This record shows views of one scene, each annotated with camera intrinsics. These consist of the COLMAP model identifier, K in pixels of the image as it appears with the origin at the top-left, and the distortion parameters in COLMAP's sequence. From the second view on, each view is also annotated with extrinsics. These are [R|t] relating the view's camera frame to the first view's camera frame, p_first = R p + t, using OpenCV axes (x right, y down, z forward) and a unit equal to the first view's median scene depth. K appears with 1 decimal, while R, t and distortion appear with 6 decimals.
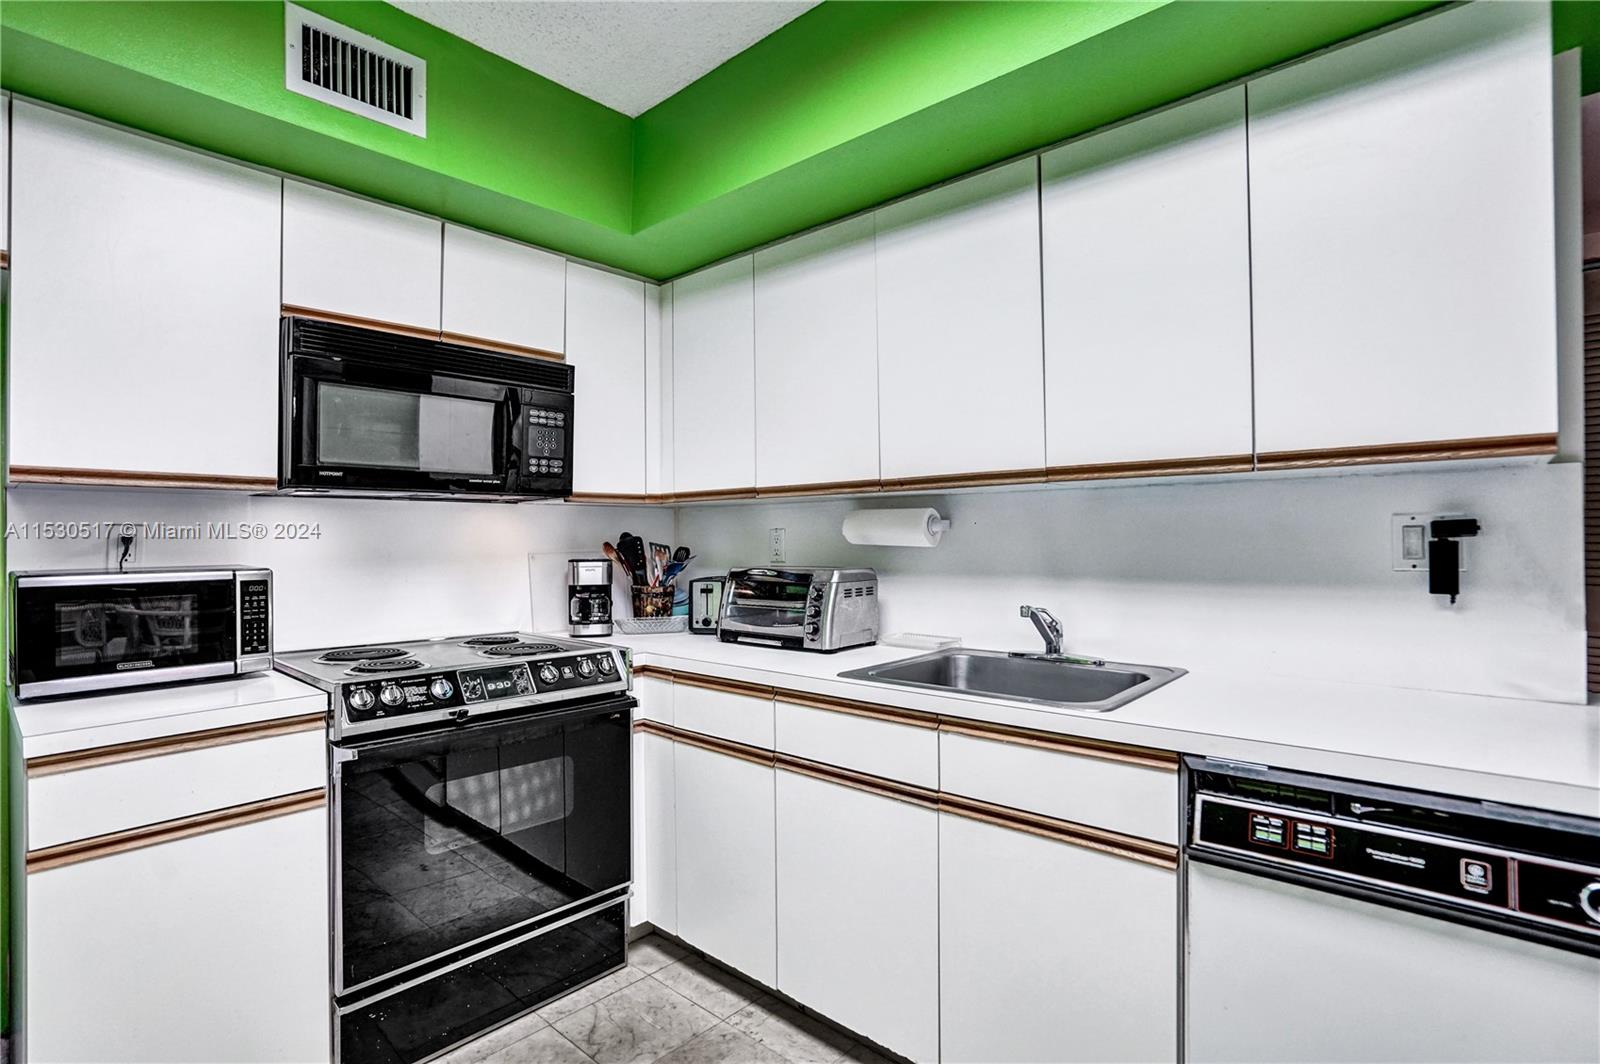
lens RADIAL K [[777.3, 0, 800.0], [0, 777.3, 532.0], [0, 0, 1]] dist [-0.051450, 0.020060]
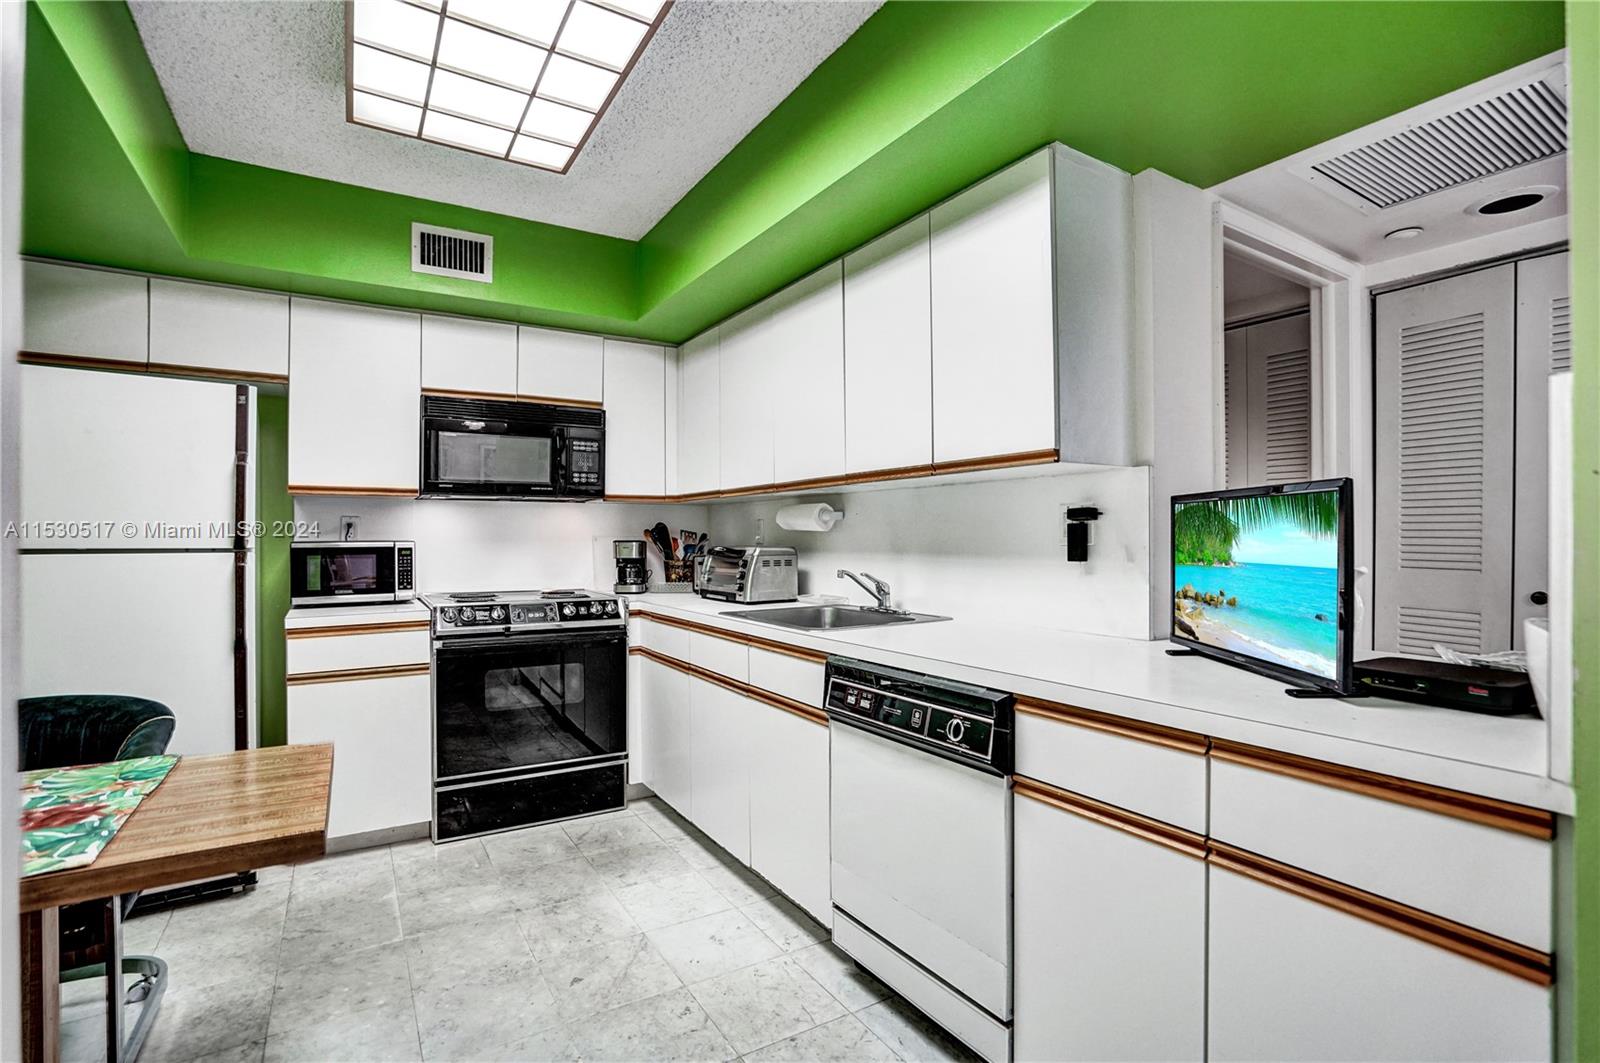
lens RADIAL K [[751.3, 0, 800.0], [0, 751.3, 531.5], [0, 0, 1]] dist [-0.072287, 0.043190]
pose [[0.960545, 0.001849, -0.278117, 0.553629], [-0.001066, 0.999995, 0.002964, 0.017712], [0.278121, -0.002551, 0.960543, -0.334594]]
